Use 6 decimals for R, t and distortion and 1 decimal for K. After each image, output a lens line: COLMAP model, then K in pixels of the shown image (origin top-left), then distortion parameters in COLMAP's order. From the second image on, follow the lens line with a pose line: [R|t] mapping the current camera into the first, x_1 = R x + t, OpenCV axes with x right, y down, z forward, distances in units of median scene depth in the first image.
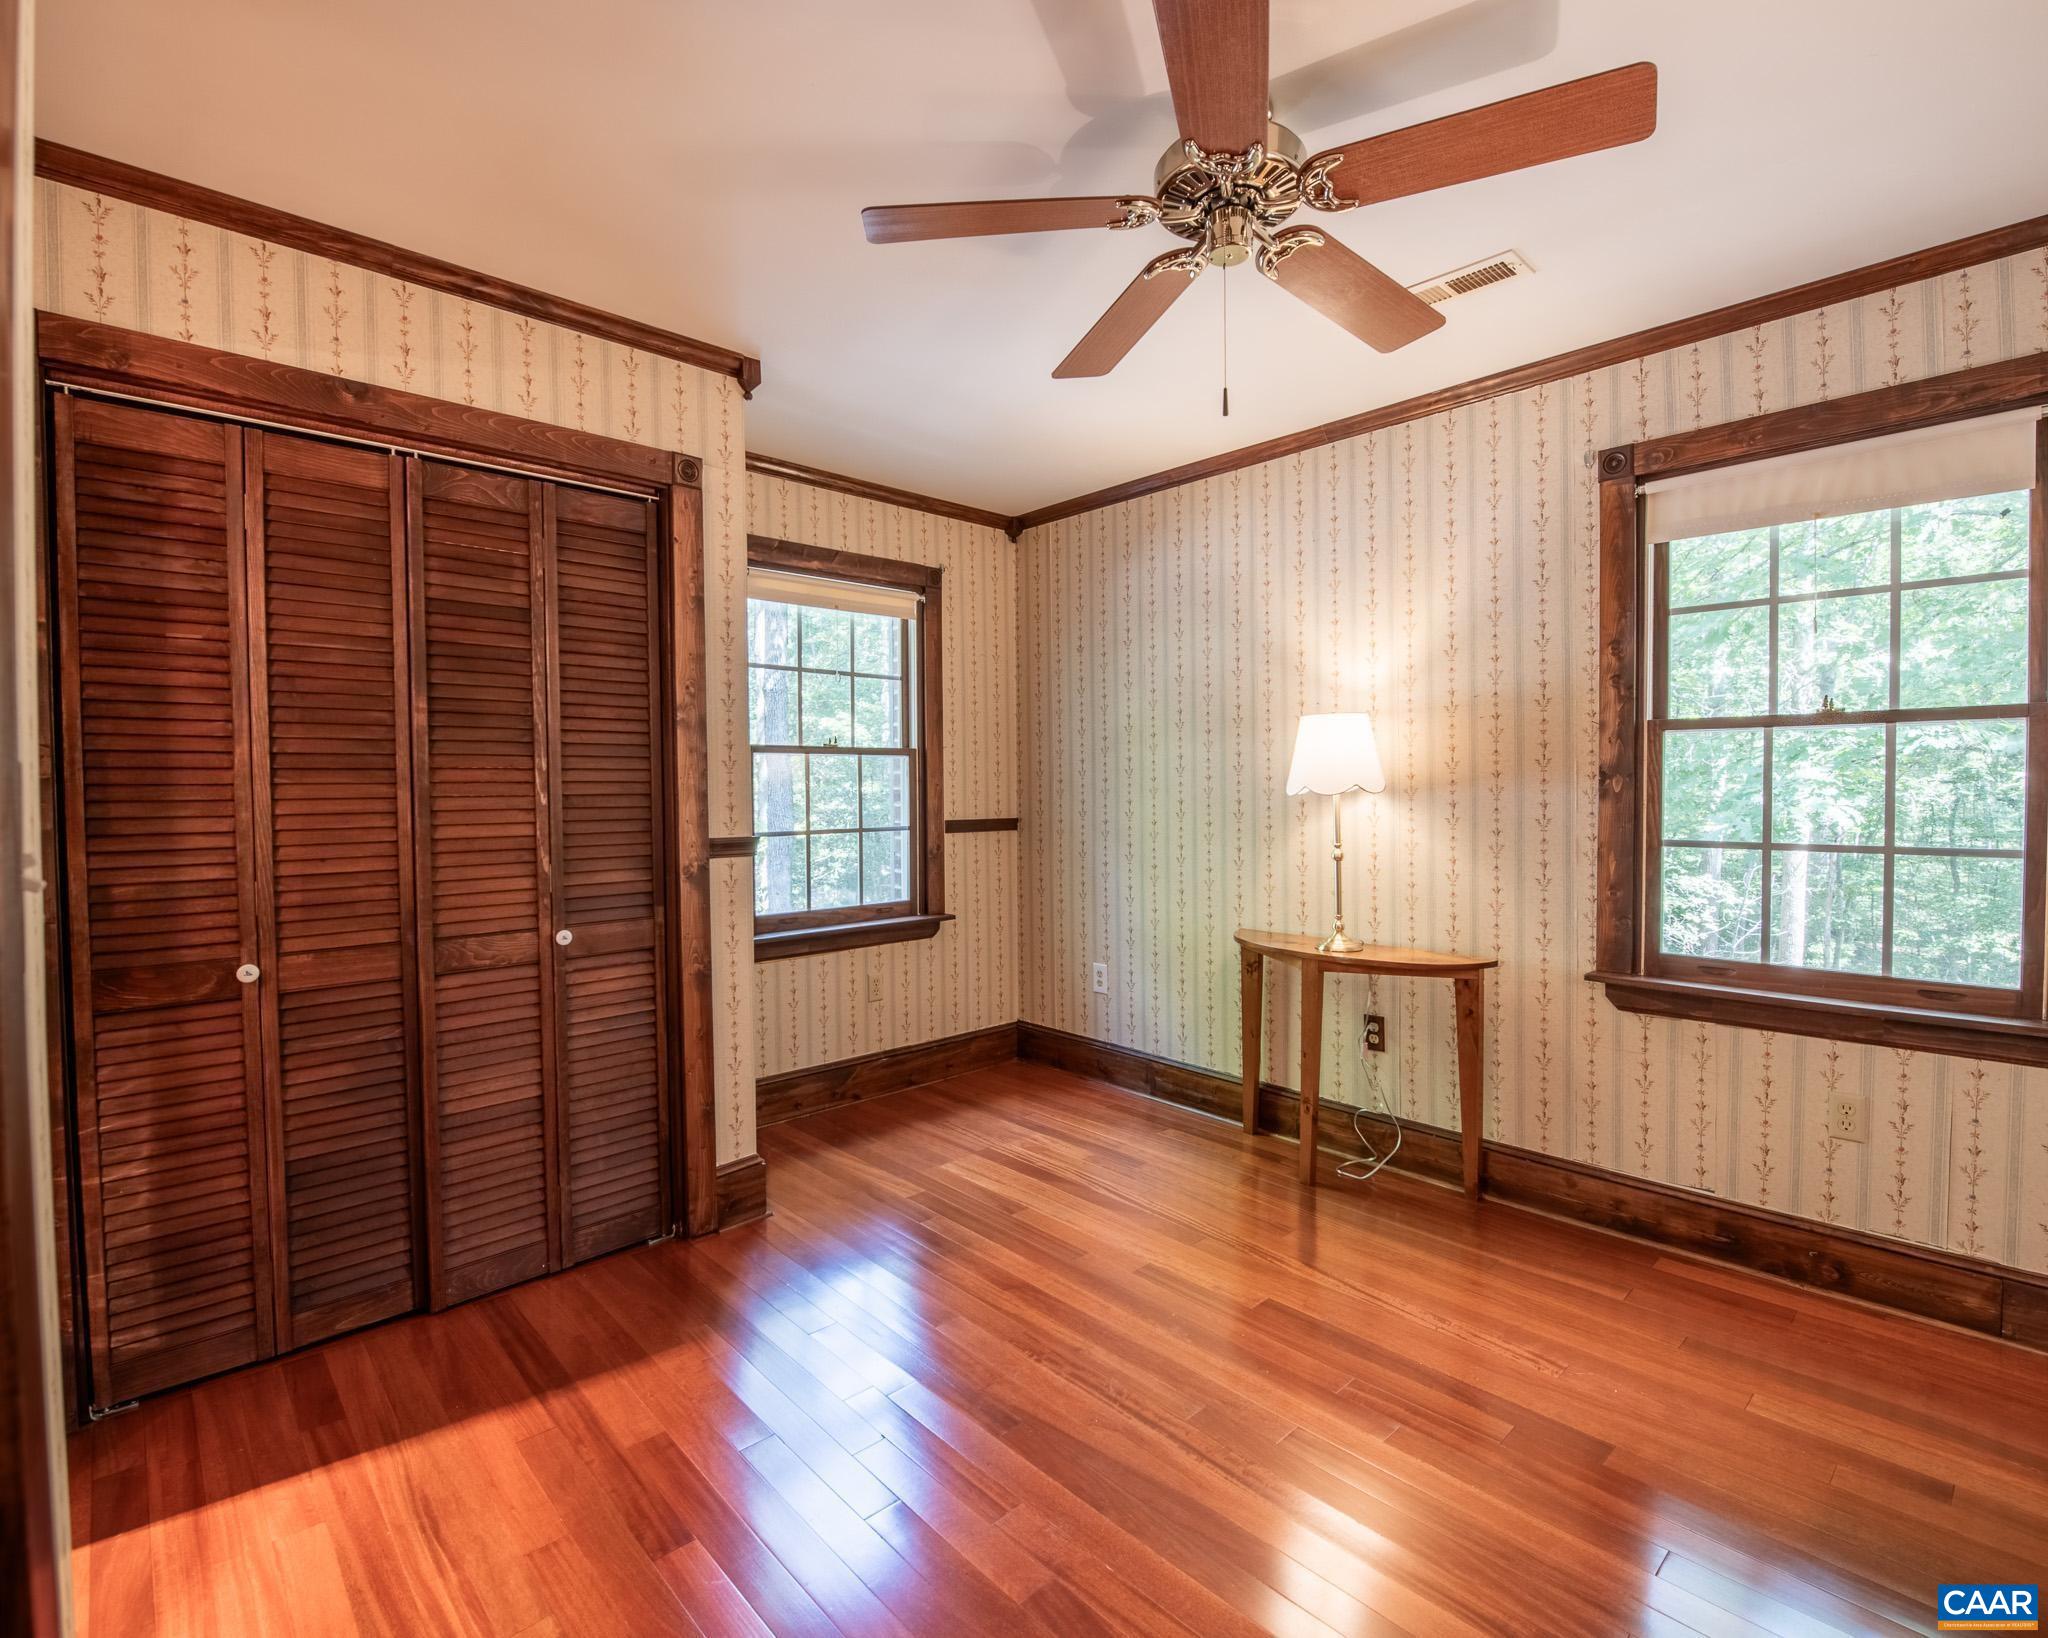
lens RADIAL K [[967.7, 0, 1024.7], [0, 967.7, 820.2], [0, 0, 1]] dist [-0.018173, -0.000568]
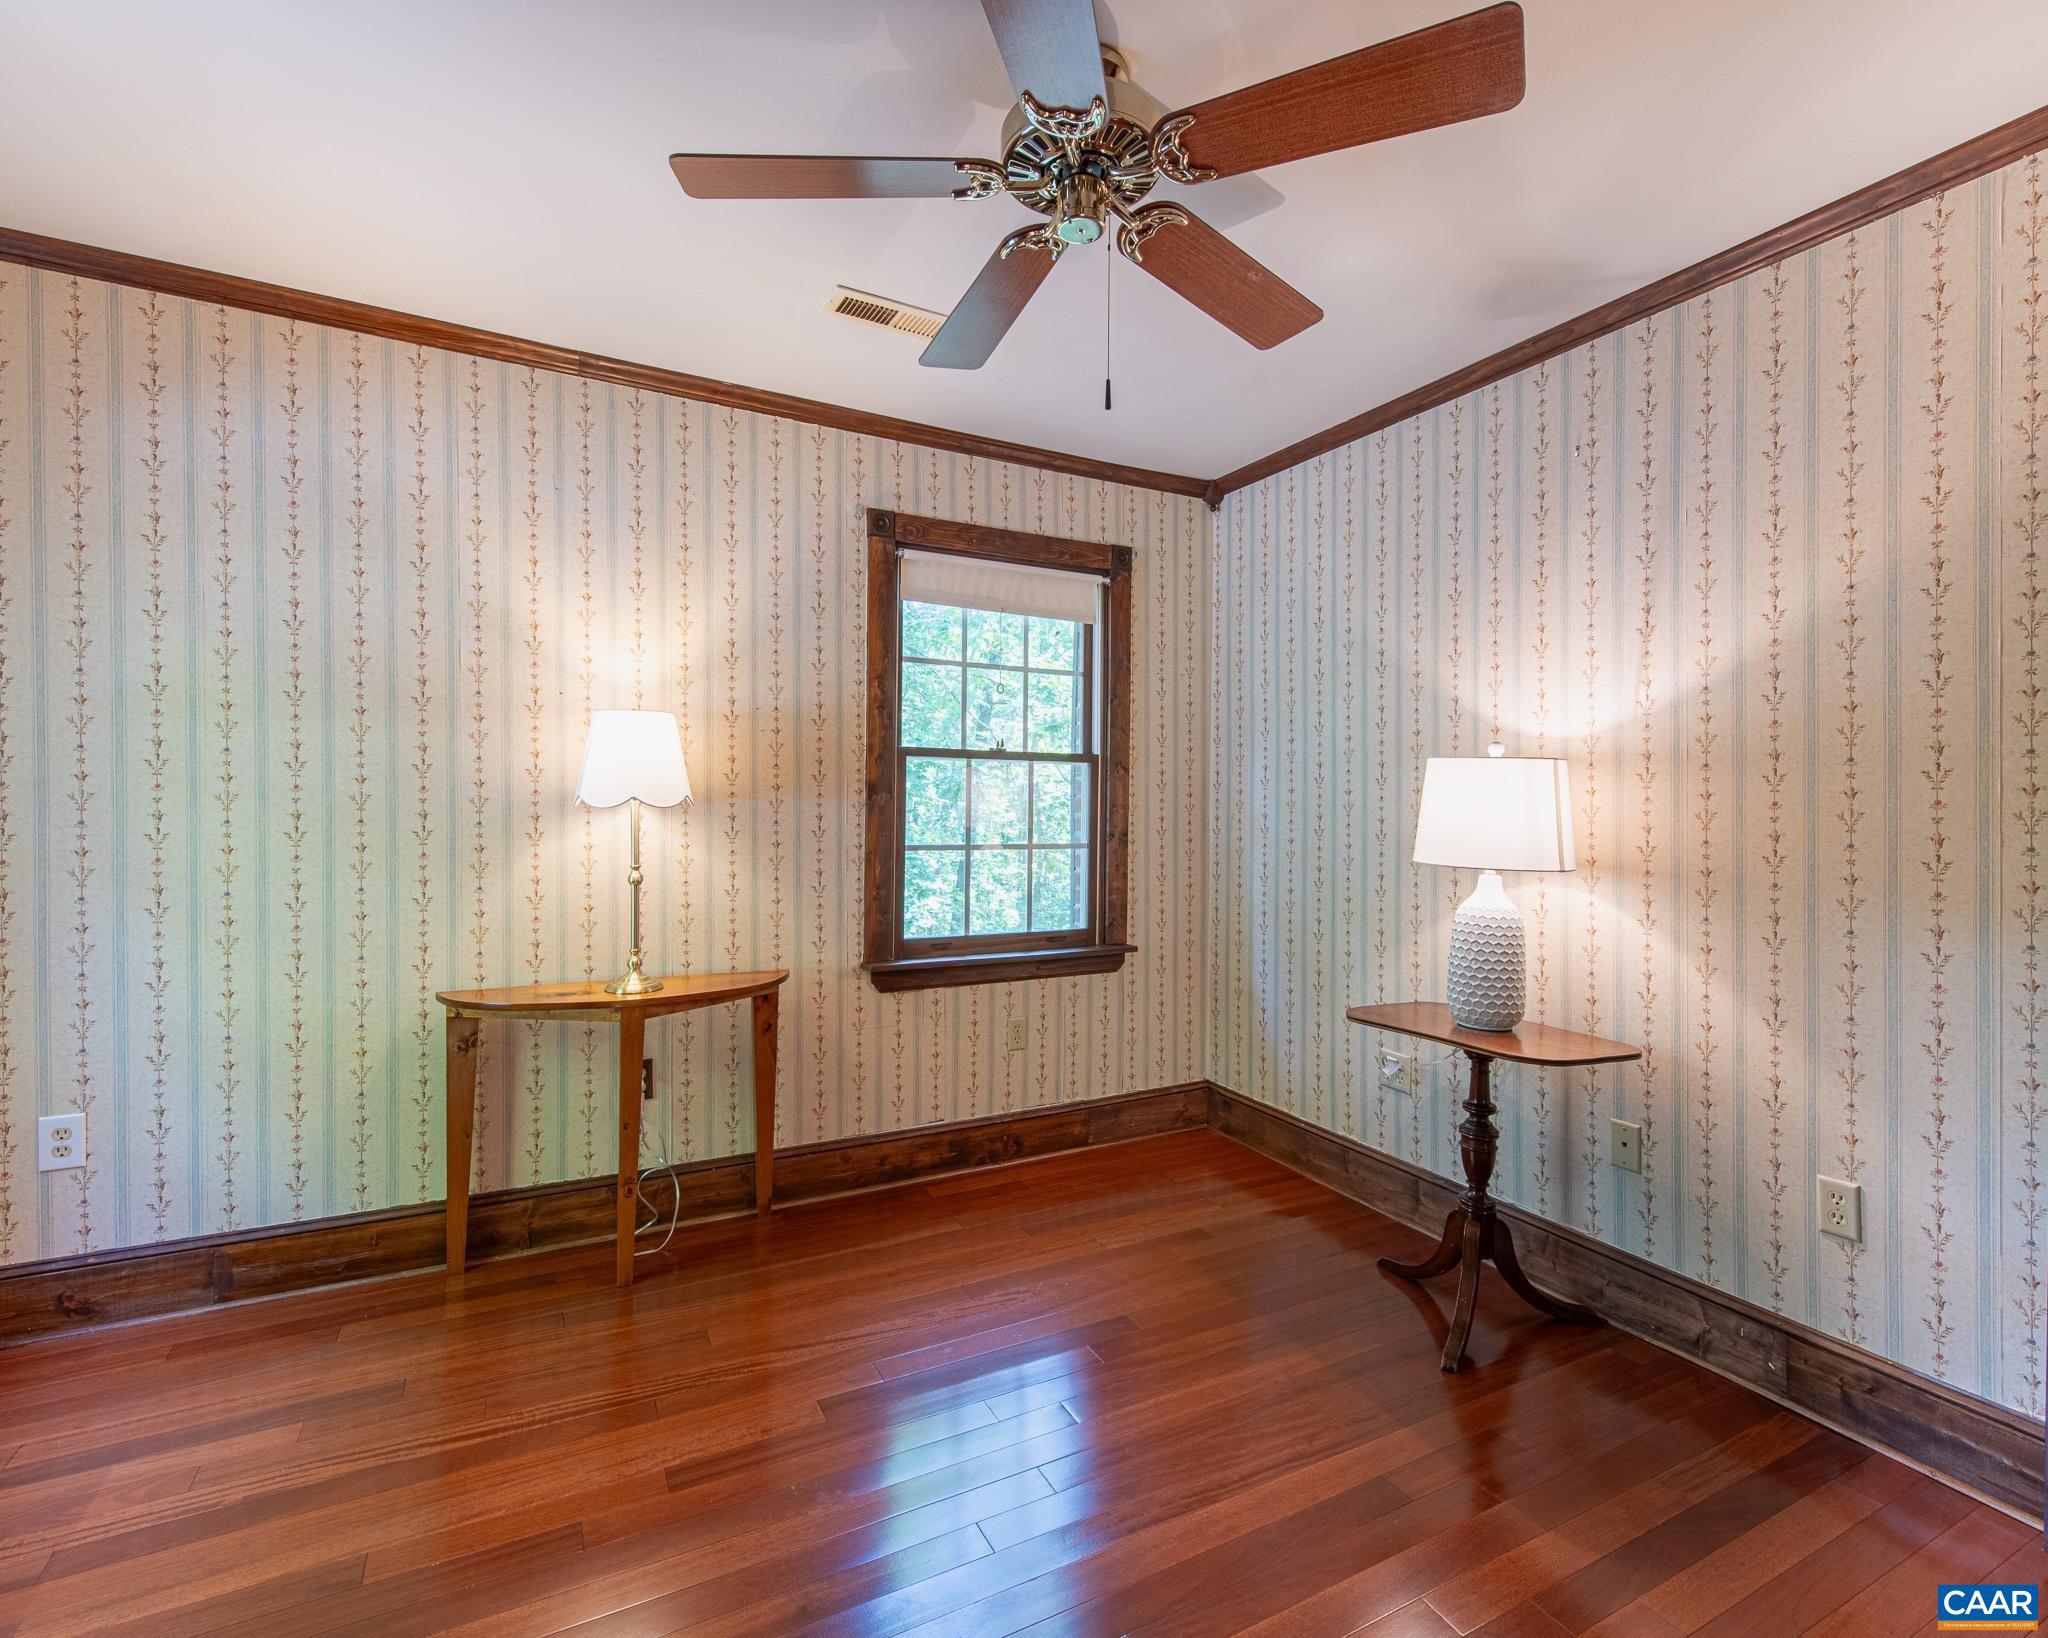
lens RADIAL K [[968.5, 0, 1015.8], [0, 968.5, 813.3], [0, 0, 1]] dist [0.017829, -0.006360]
pose [[0.273674, -0.007247, 0.961795, -0.449365], [0.015154, 0.999880, 0.003223, -0.020869], [-0.961703, 0.013693, 0.273751, 0.498795]]
